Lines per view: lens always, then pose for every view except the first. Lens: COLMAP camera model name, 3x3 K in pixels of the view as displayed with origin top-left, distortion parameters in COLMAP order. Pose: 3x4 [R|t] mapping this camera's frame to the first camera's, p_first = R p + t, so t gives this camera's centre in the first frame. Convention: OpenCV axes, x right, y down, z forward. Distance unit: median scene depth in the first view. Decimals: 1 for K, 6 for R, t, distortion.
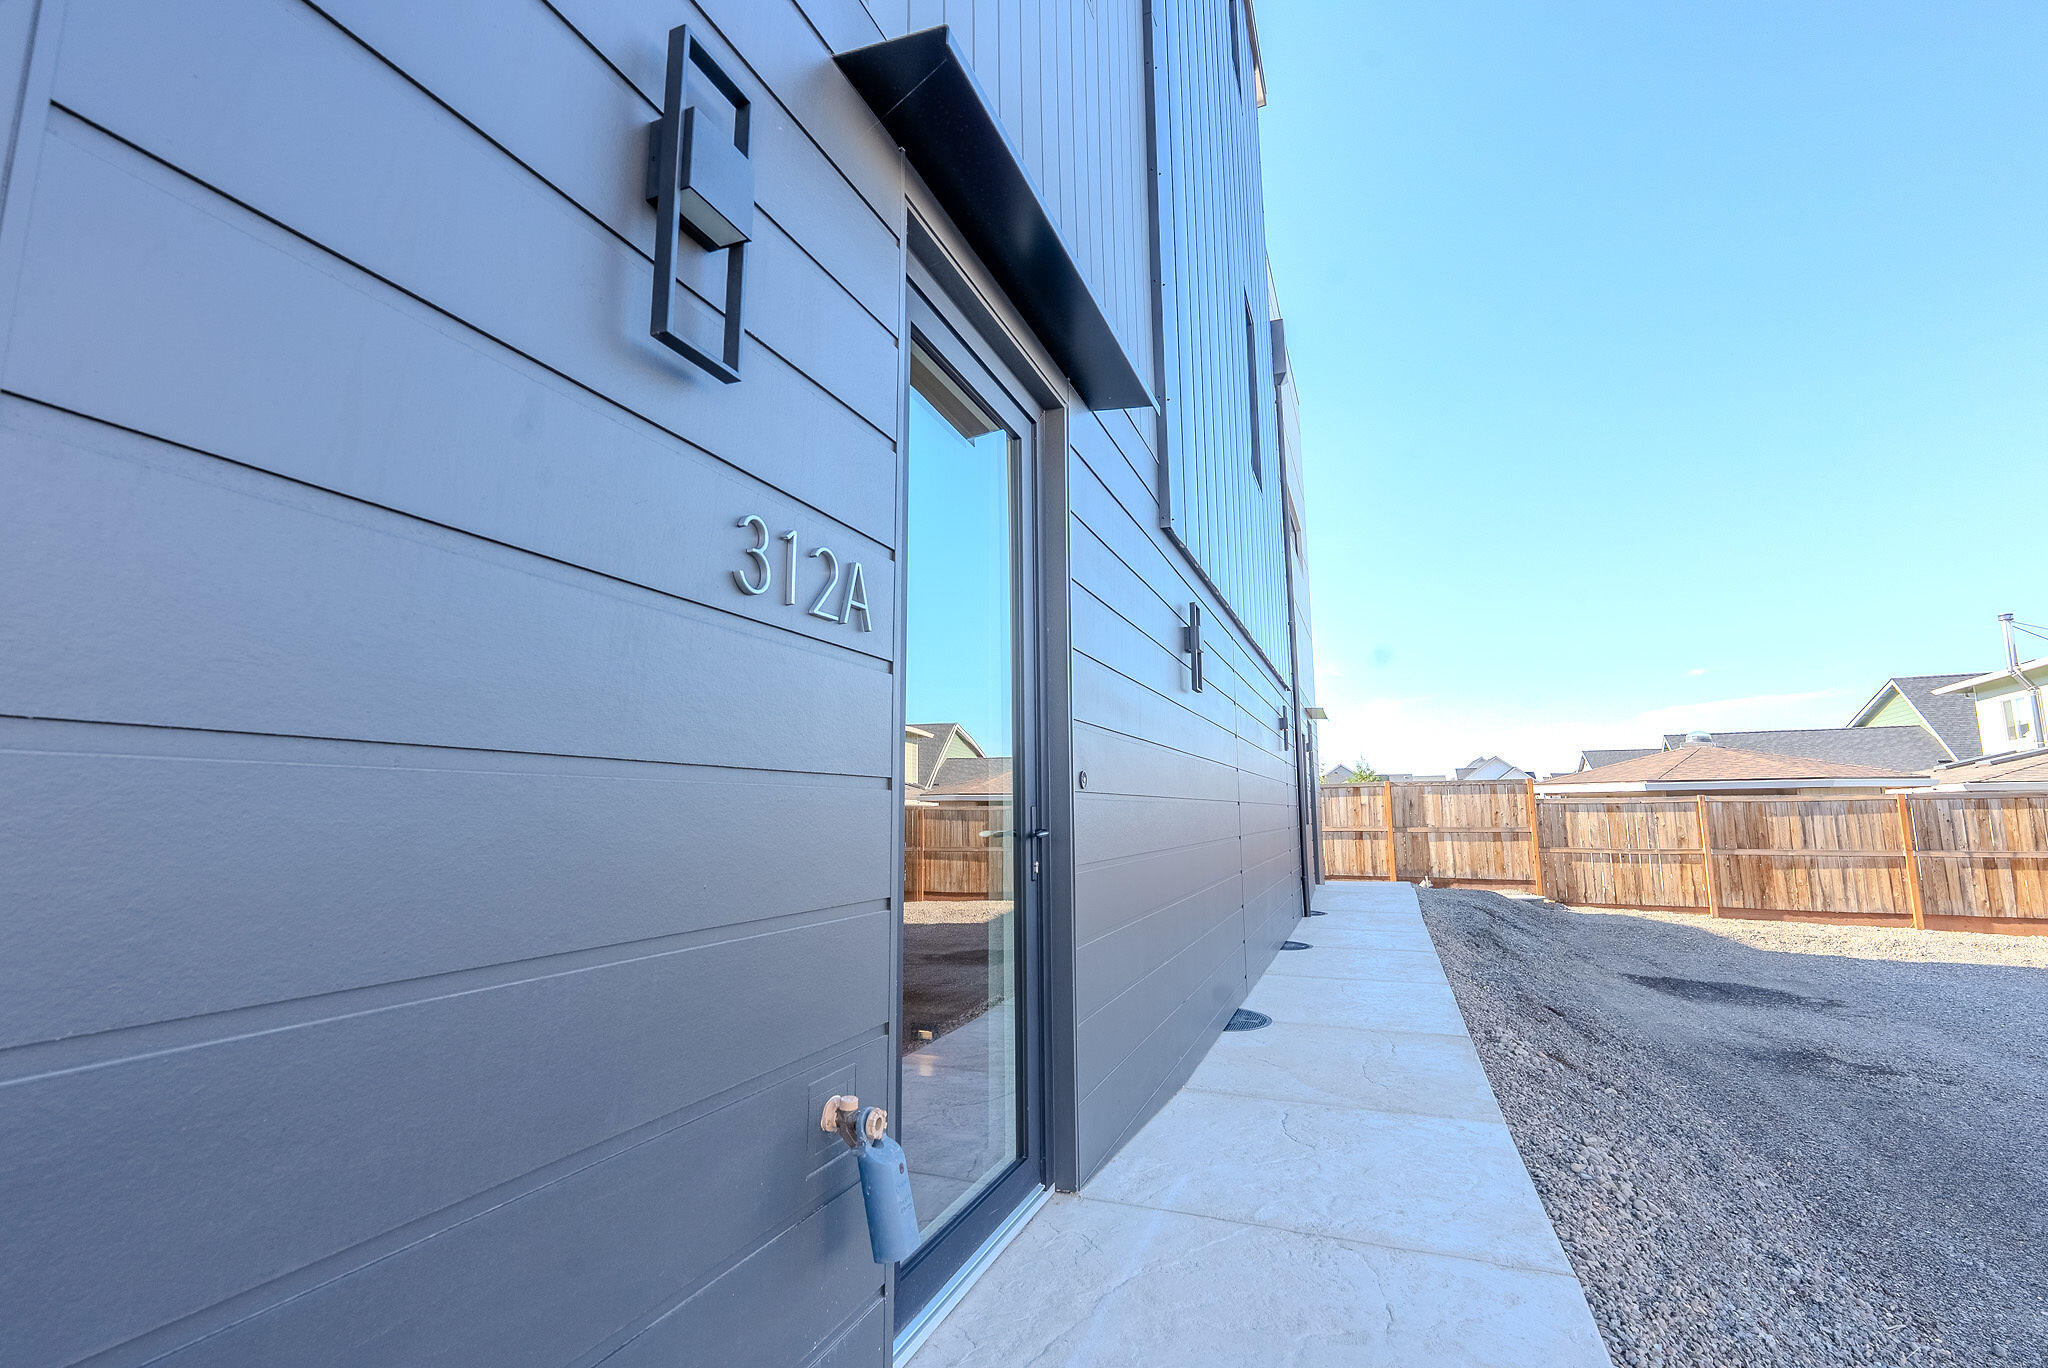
lens RADIAL K [[916.7, 0, 1036.5], [0, 916.7, 687.1], [0, 0, 1]] dist [-0.006187, 0.000200]
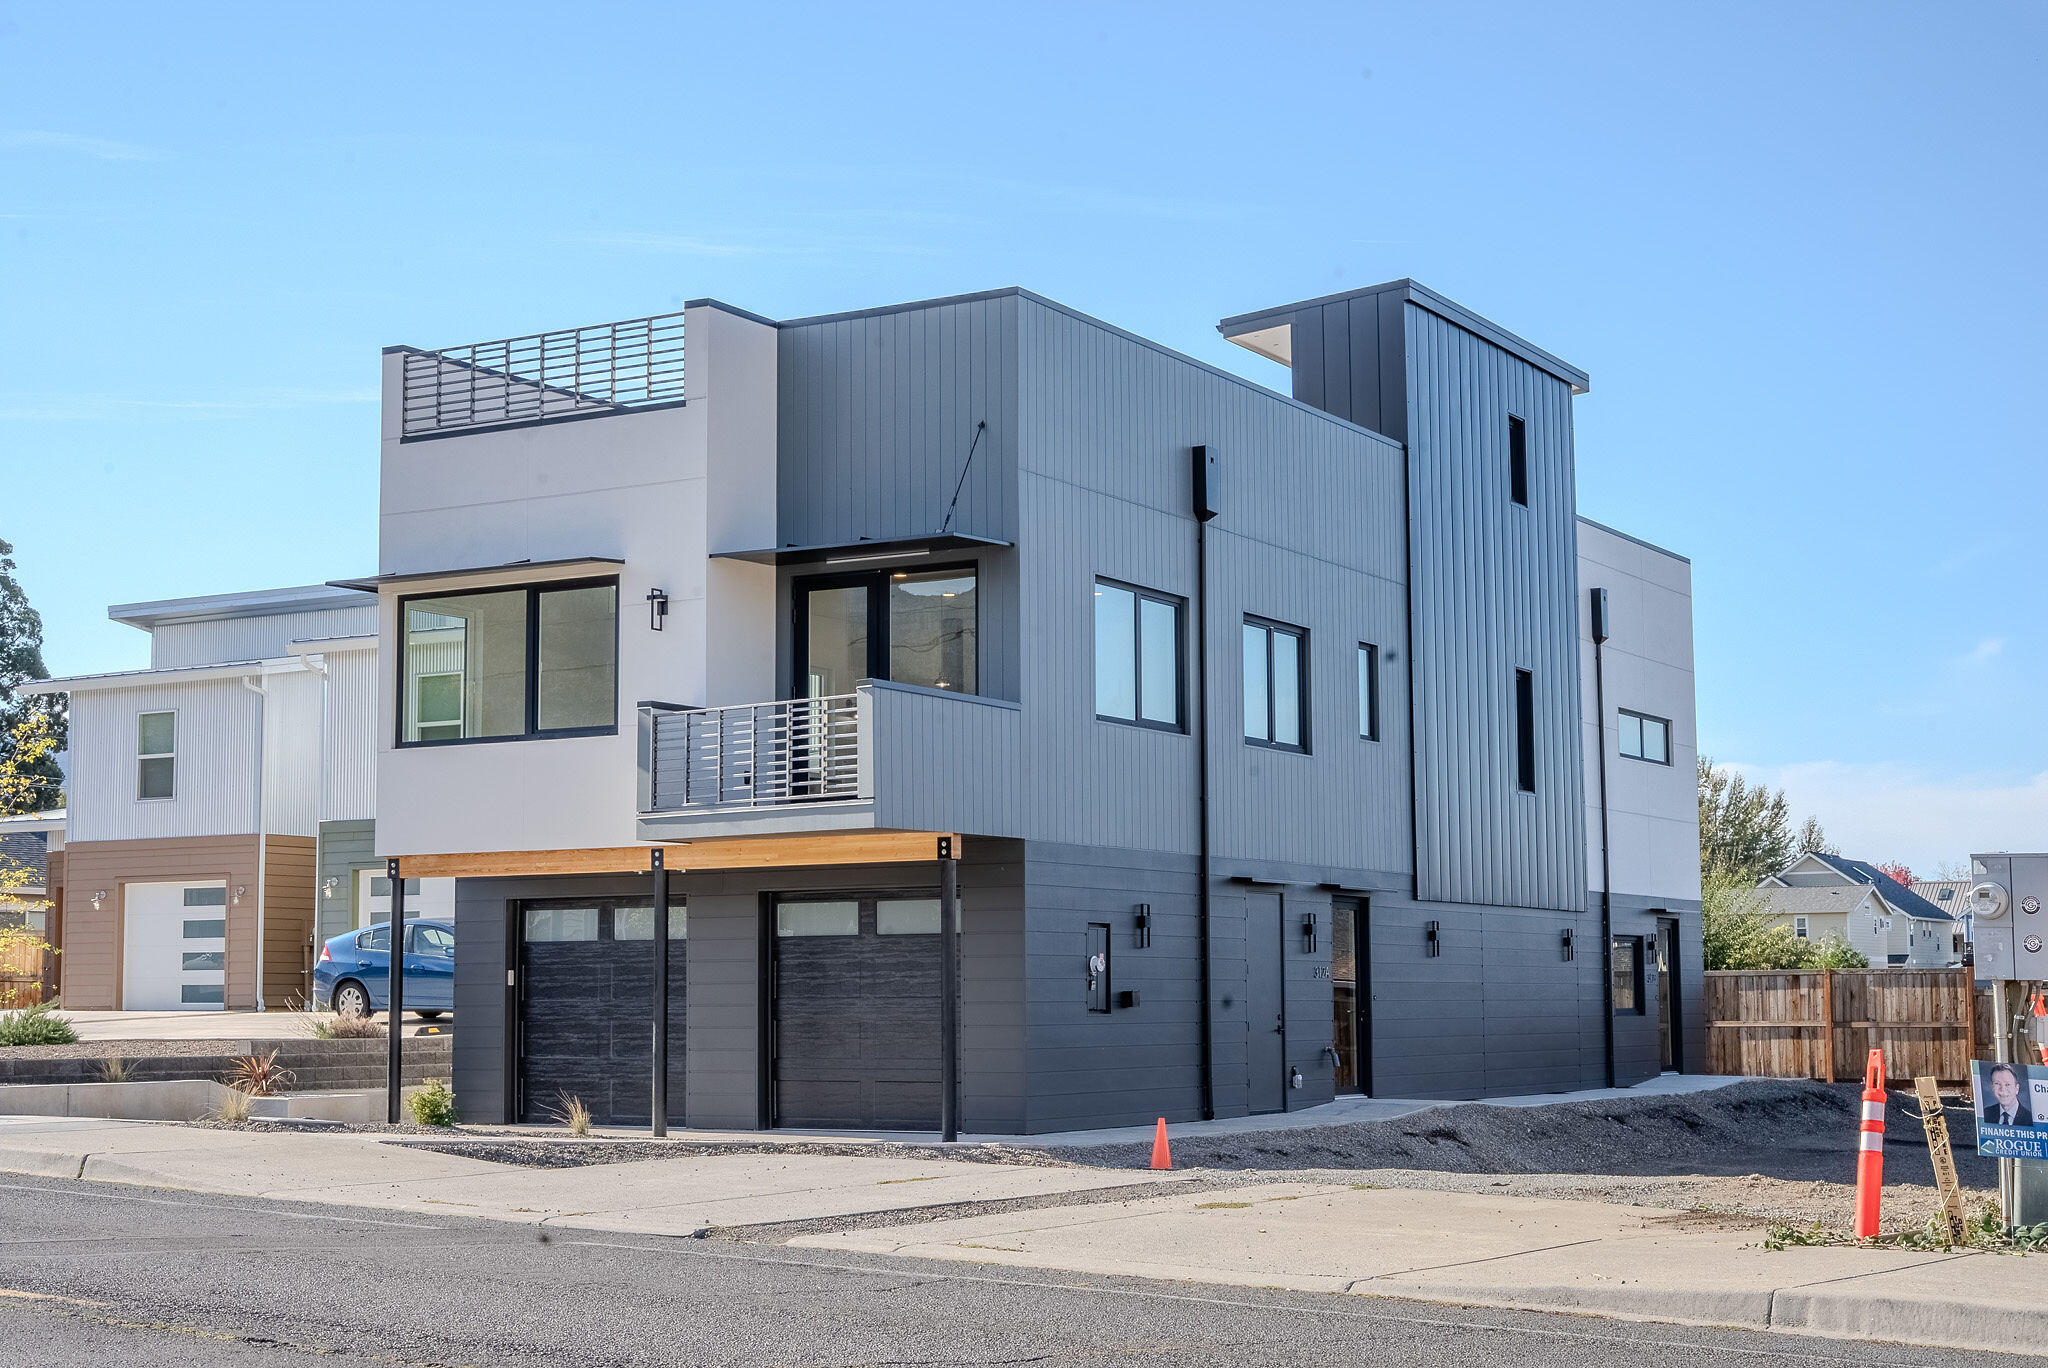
lens RADIAL K [[2989.0, 0, 1028.5], [0, 2989.0, 682.8], [0, 0, 1]] dist [-0.010333, 0.000000]
pose [[0.984572, -0.016368, -0.174214, 0.147123], [0.021607, 0.999368, 0.028219, -0.283224], [0.173642, -0.031548, 0.984303, -2.036840]]
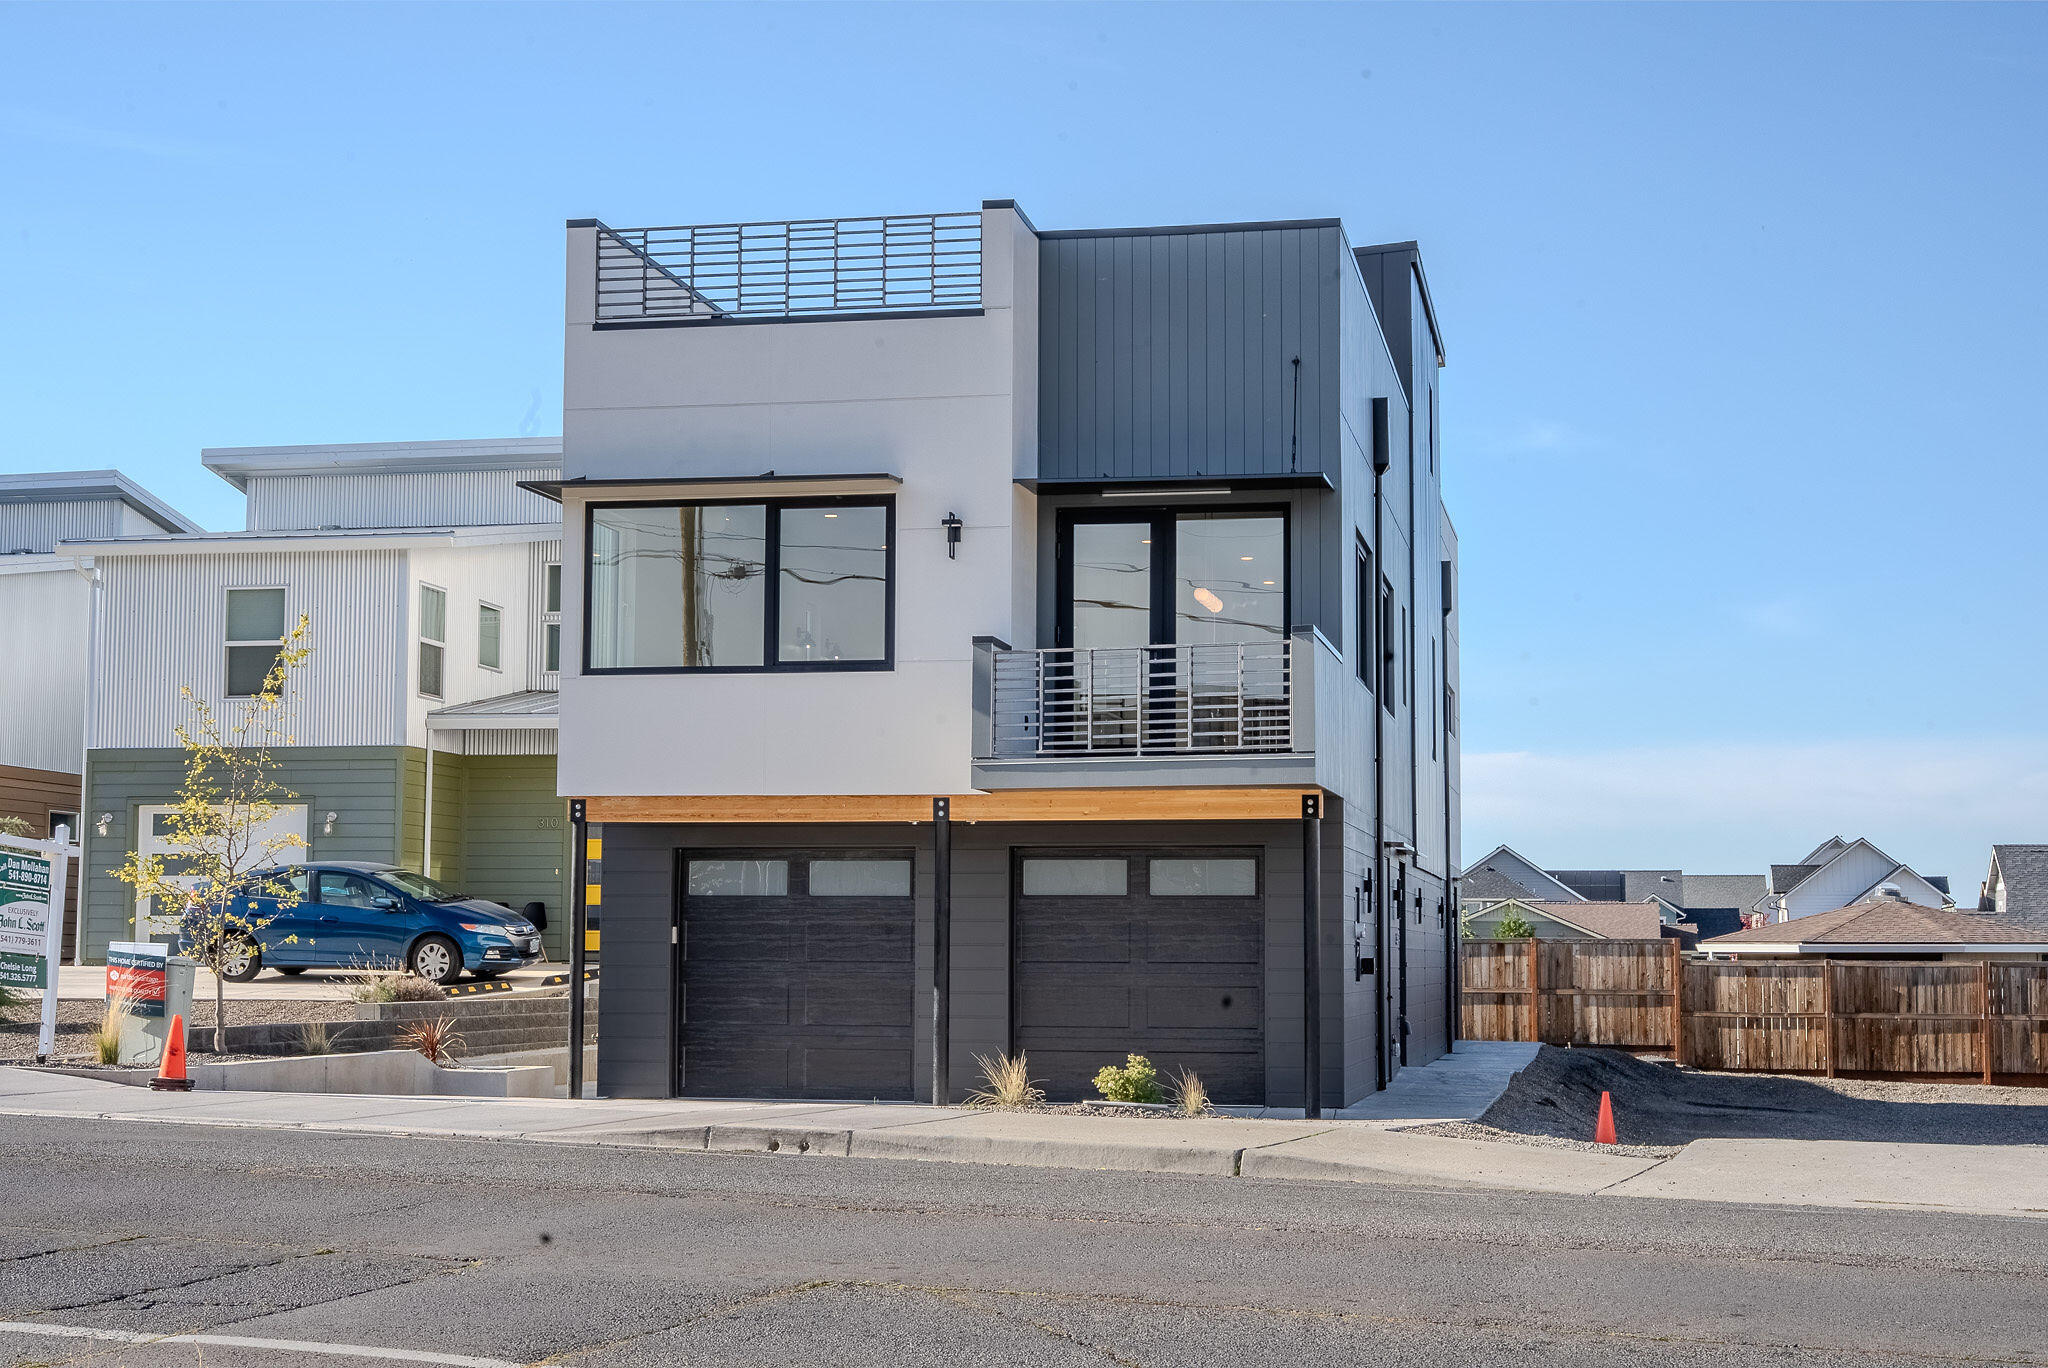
lens RADIAL K [[2989.0, 0, 1022.2], [0, 2989.0, 686.3], [0, 0, 1]] dist [-0.010333, 0.000000]
pose [[0.987409, 0.027192, 0.155835, -0.616925], [-0.034219, 0.998507, 0.042589, -0.269823], [-0.154444, -0.047385, 0.986865, -1.931655]]
